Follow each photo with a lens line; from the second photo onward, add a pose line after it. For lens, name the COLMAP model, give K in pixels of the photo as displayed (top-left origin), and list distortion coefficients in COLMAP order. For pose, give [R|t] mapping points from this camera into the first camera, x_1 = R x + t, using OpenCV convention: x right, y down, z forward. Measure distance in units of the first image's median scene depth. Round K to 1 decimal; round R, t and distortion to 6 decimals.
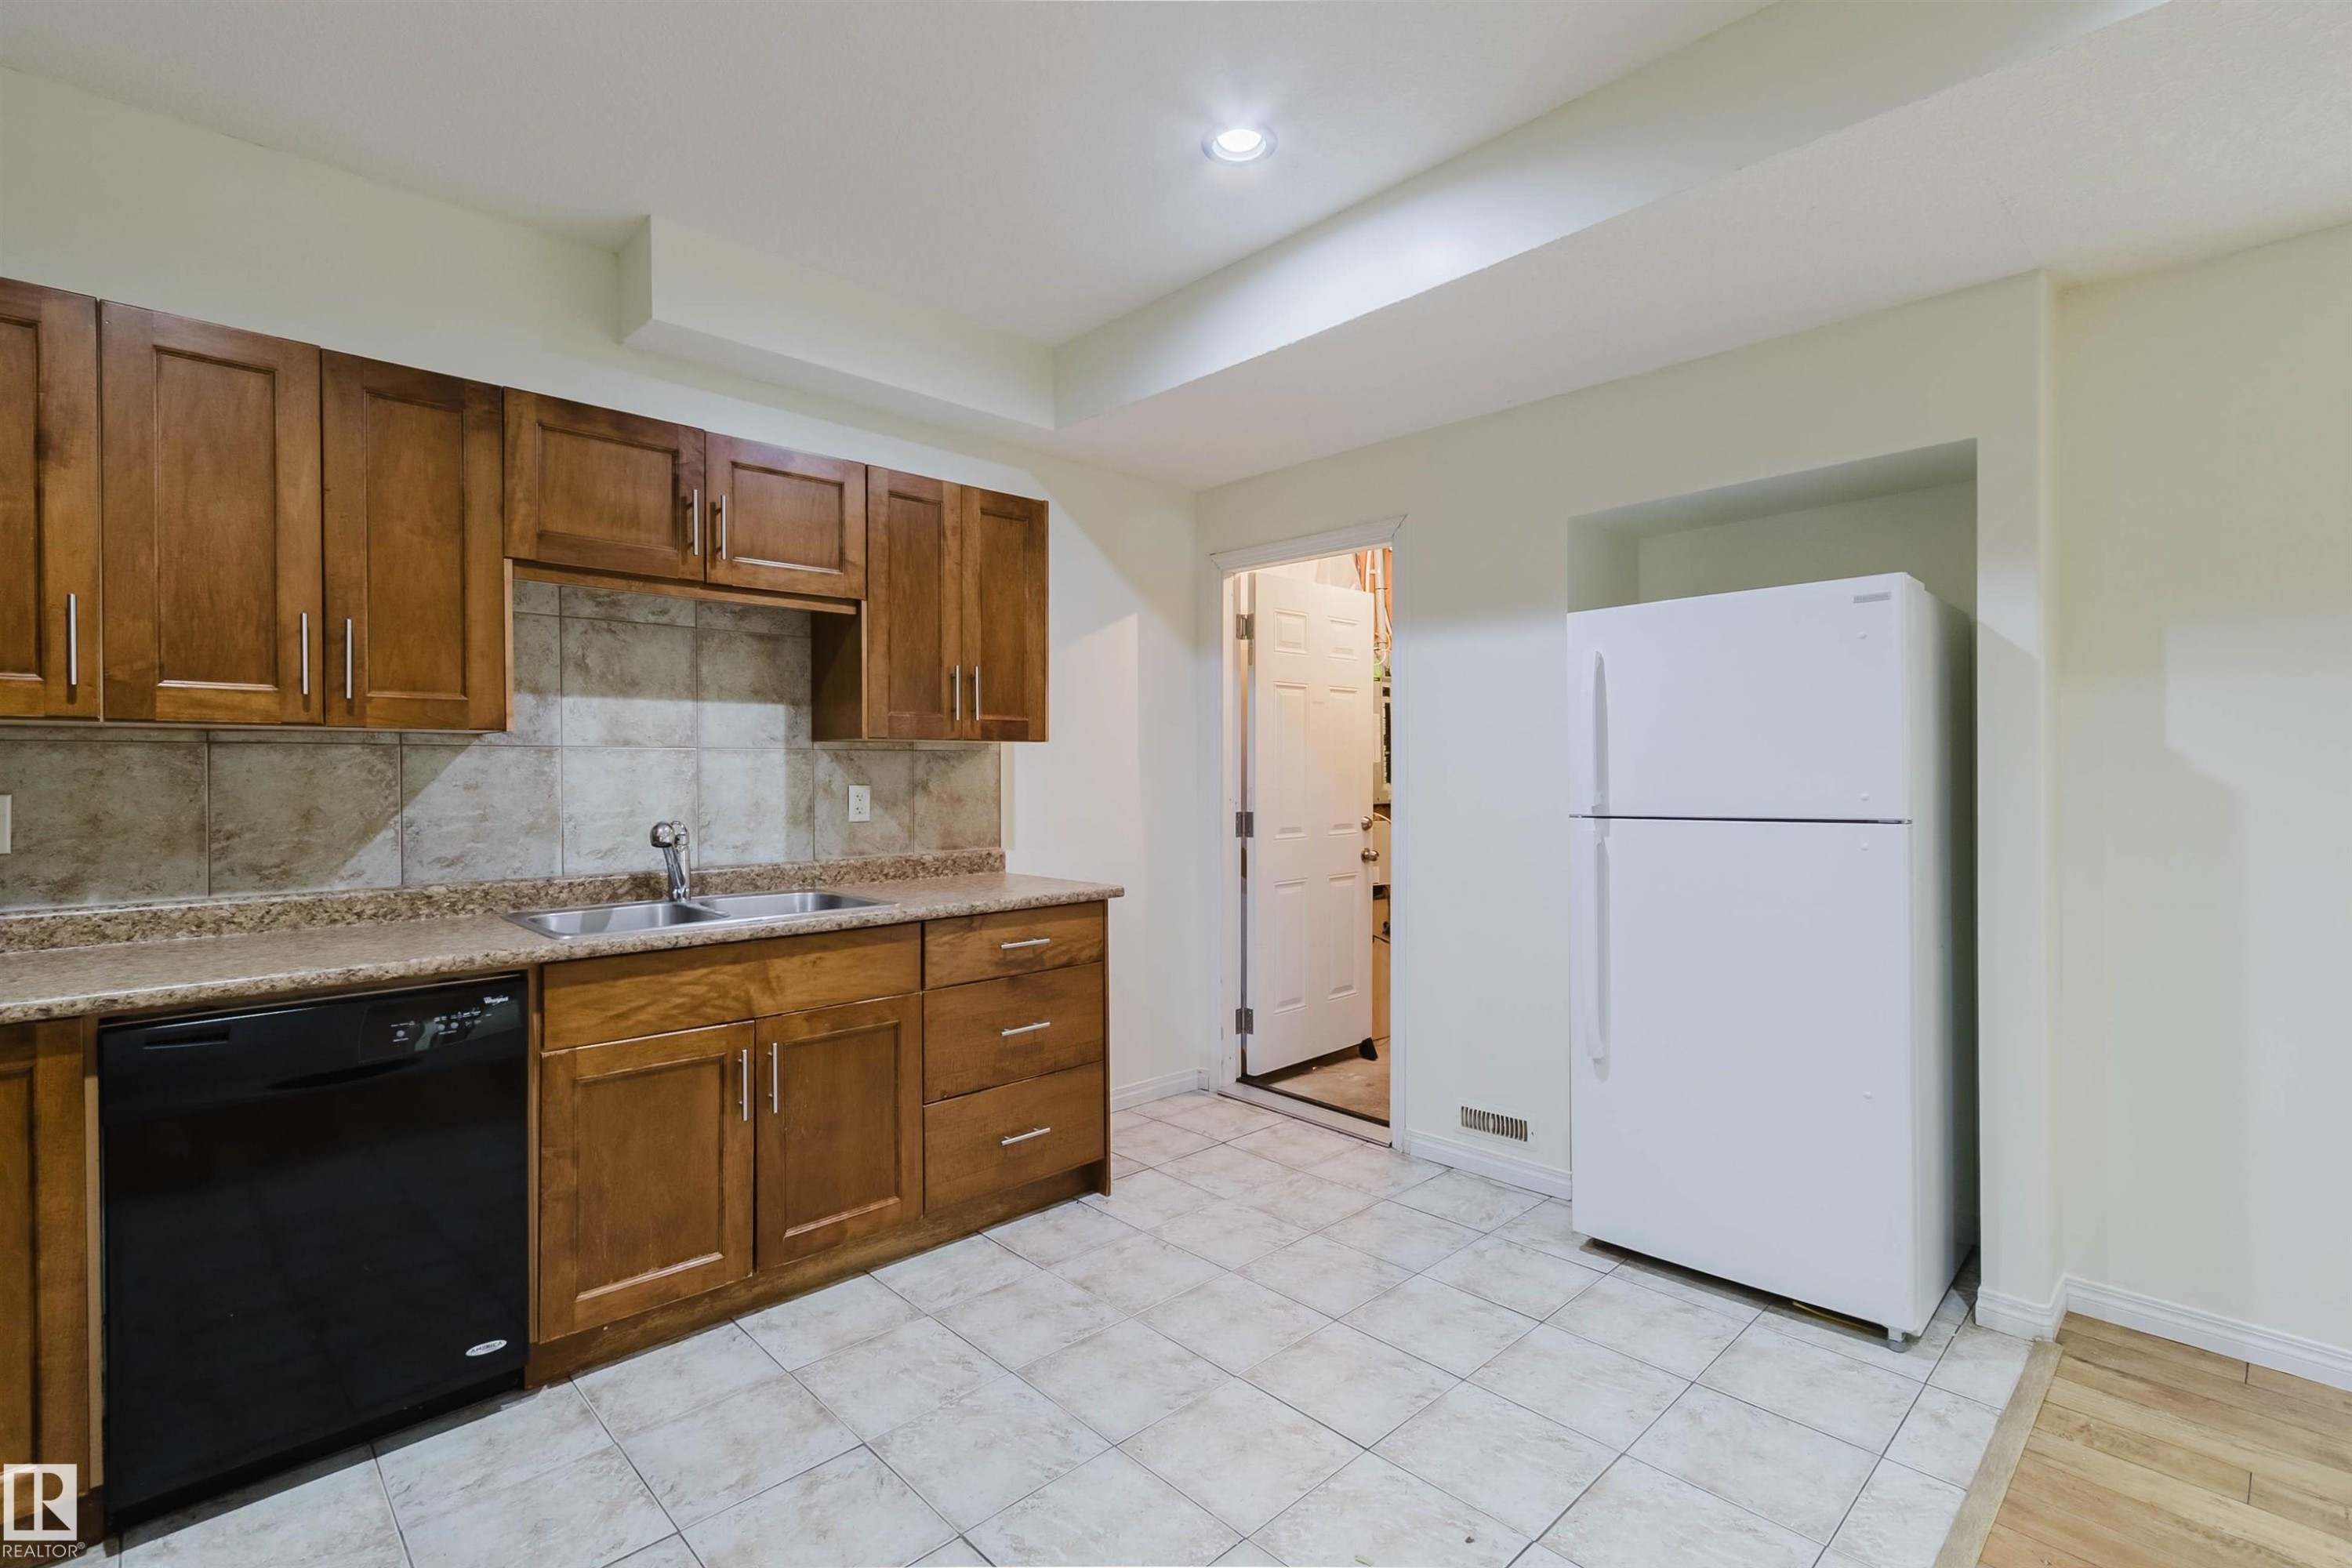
lens RADIAL K [[1062.8, 0, 1182.8], [0, 1062.8, 777.8], [0, 0, 1]] dist [0.000958, -0.000585]
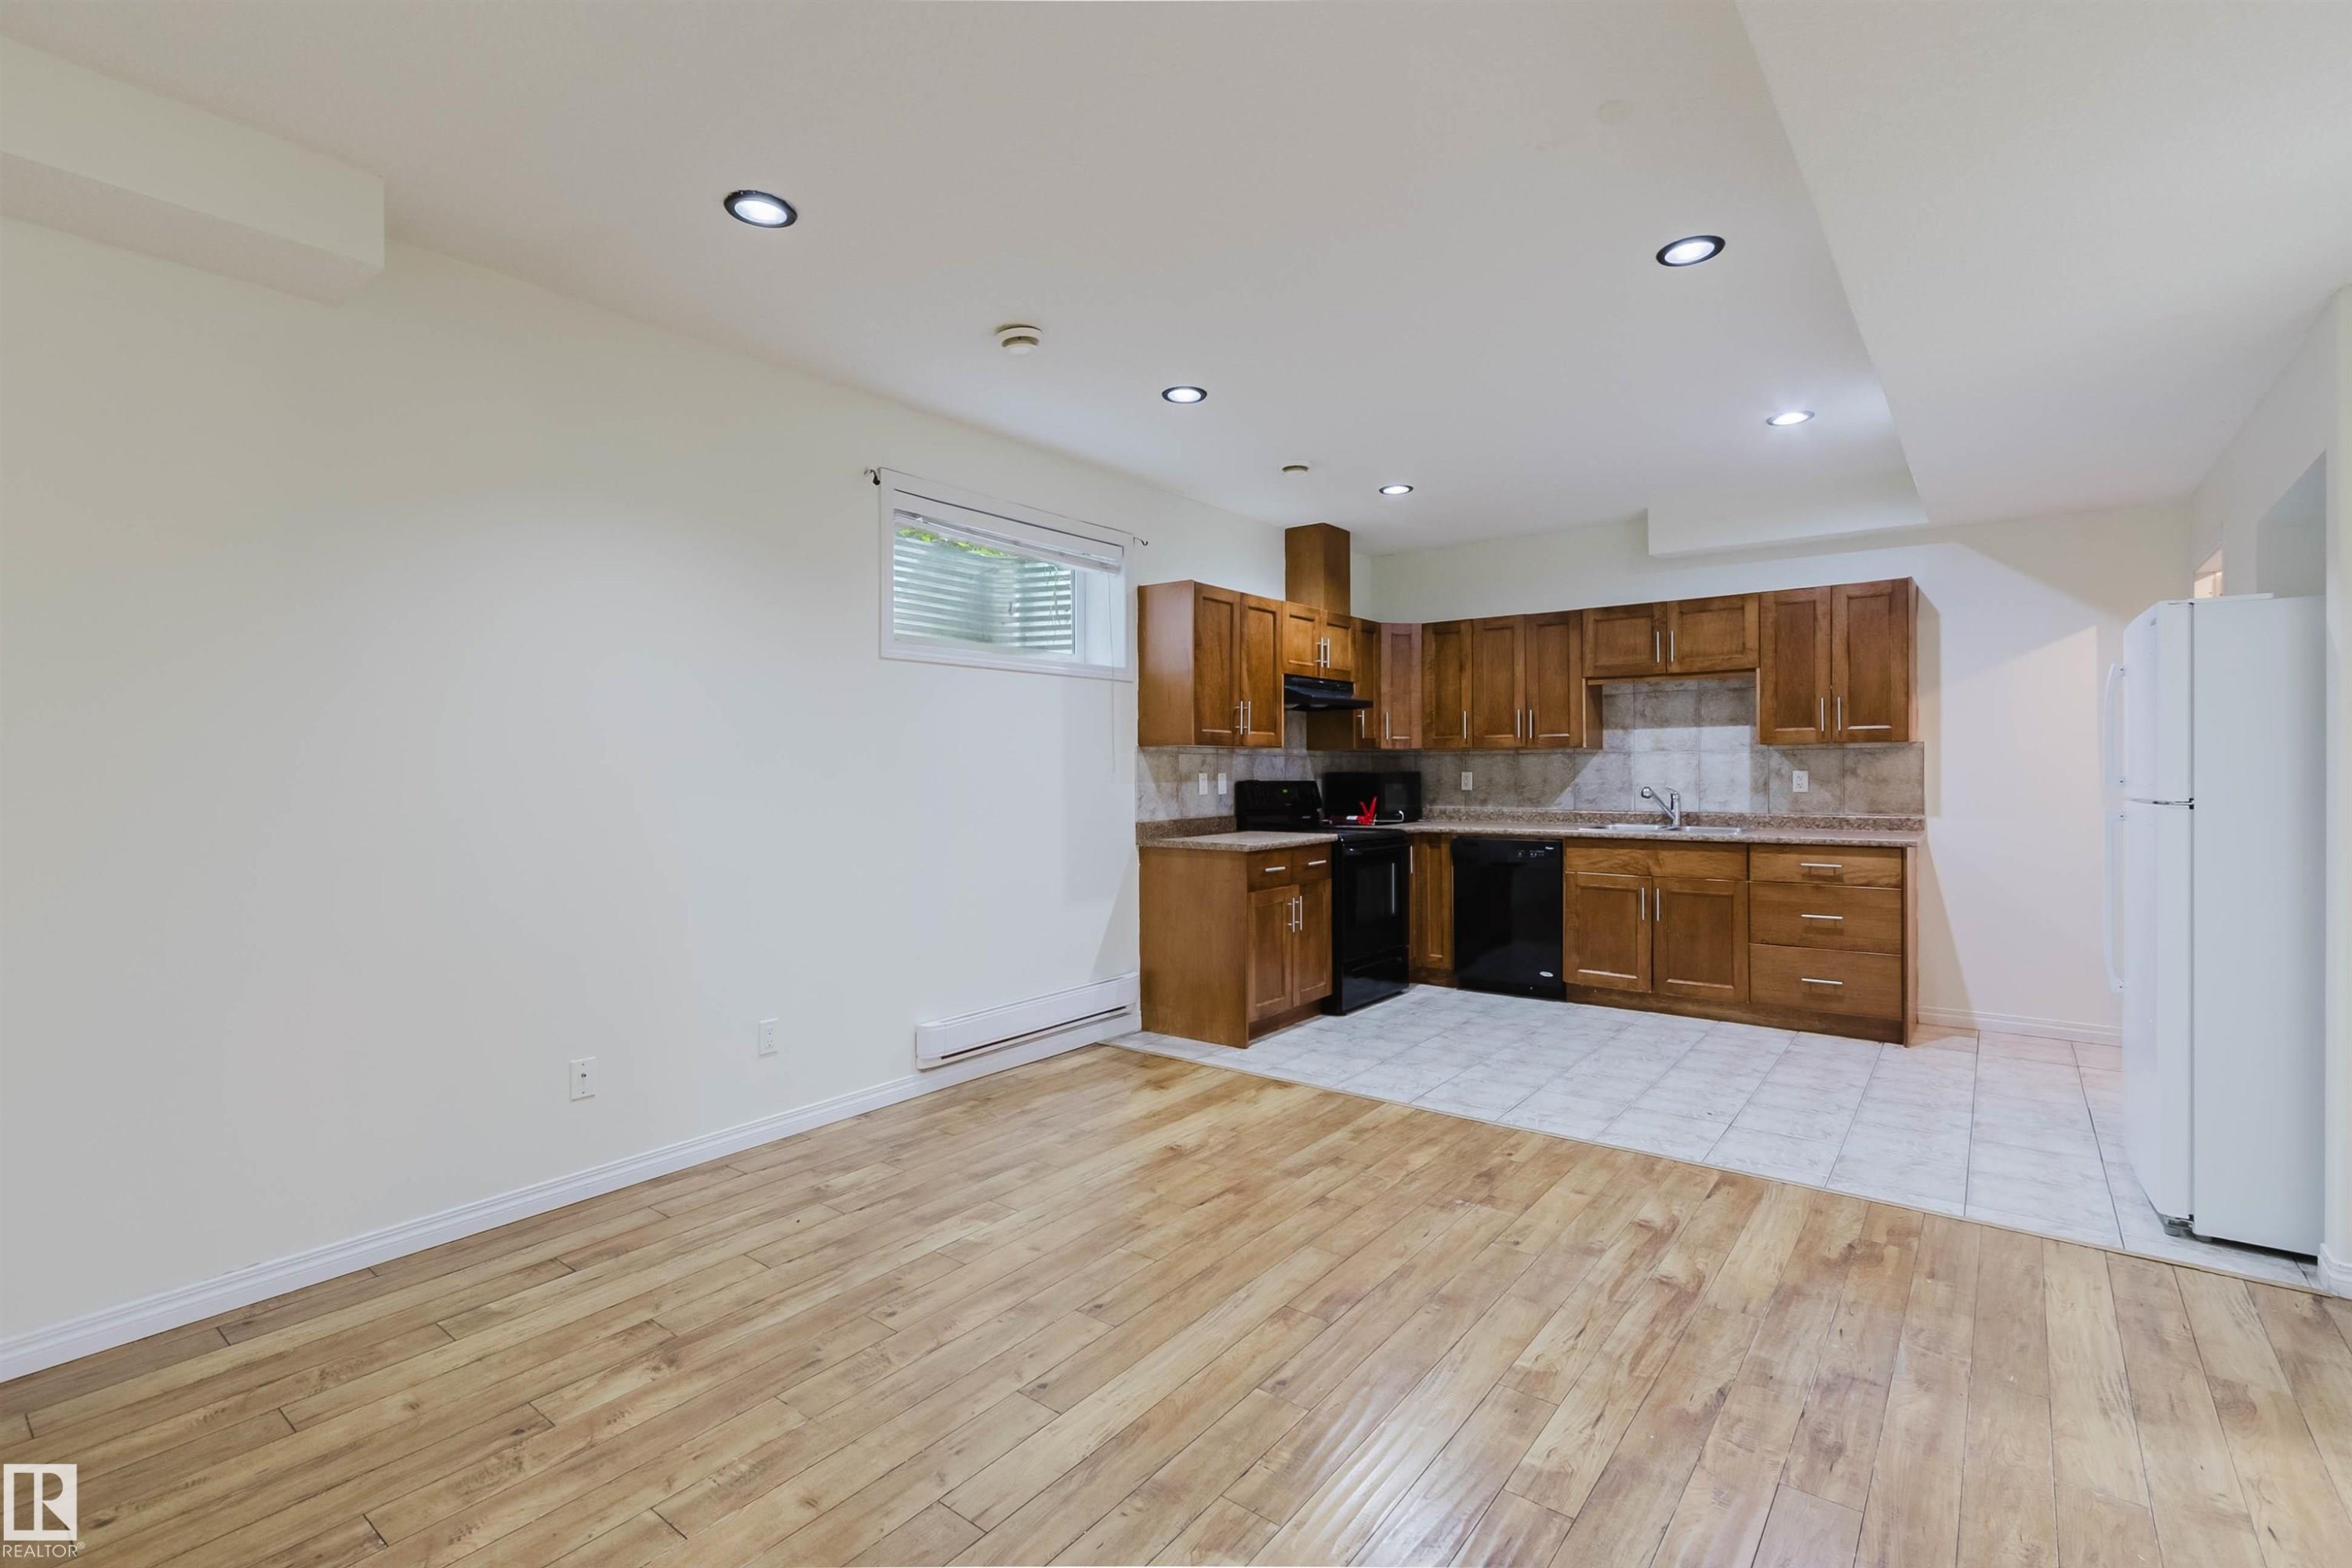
lens RADIAL K [[1062.8, 0, 1167.6], [0, 1062.8, 782.5], [0, 0, 1]] dist [0.000958, -0.000585]
pose [[0.139317, 0.014752, -0.990138, 1.563684], [0.001885, 0.999883, 0.015163, -0.001831], [0.990246, -0.003979, 0.139273, -0.284280]]
